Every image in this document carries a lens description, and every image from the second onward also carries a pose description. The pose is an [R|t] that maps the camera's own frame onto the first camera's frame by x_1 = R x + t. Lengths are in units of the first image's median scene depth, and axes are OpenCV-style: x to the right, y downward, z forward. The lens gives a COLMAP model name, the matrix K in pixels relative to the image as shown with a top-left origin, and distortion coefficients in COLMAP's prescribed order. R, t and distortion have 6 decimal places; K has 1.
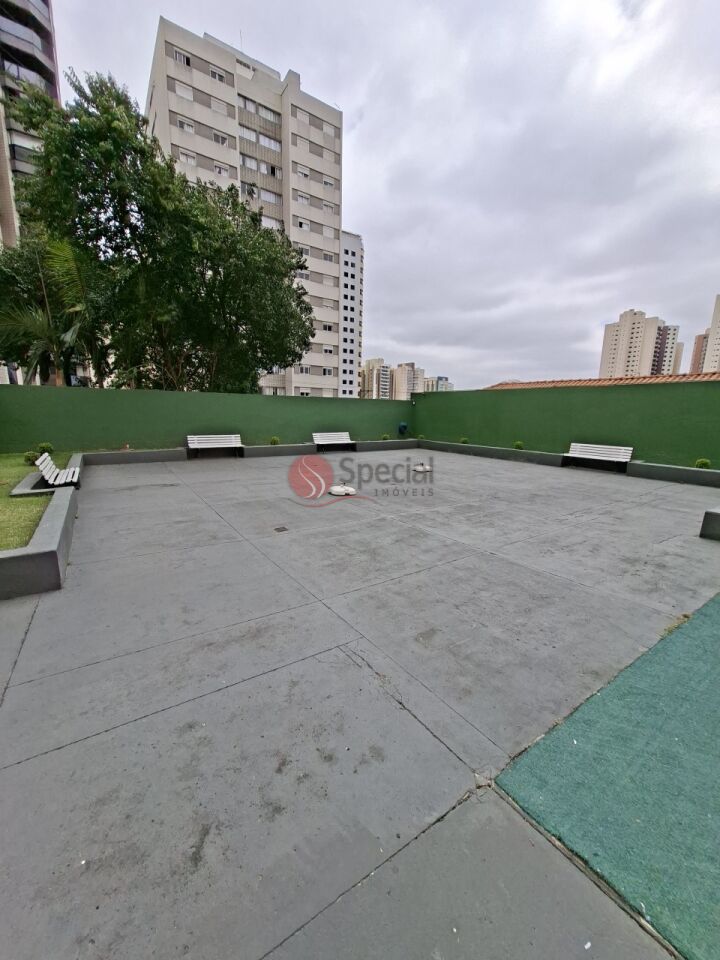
lens RADIAL K [[378.6, 0, 356.6], [0, 378.6, 484.2], [0, 0, 1]] dist [-0.007339, 0.002200]
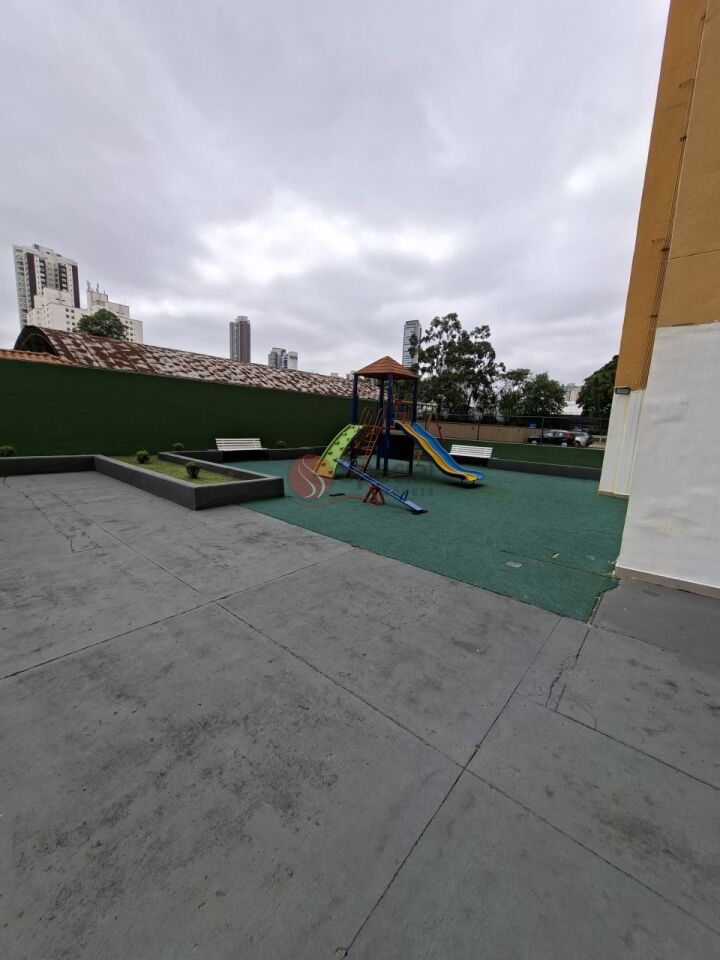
lens RADIAL K [[378.6, 0, 356.0], [0, 378.6, 478.1], [0, 0, 1]] dist [-0.007339, 0.002200]
pose [[-0.262425, -0.172619, 0.949387, -0.386075], [0.128504, 0.968854, 0.211679, -0.173842], [-0.956357, 0.177550, -0.232070, 0.941336]]
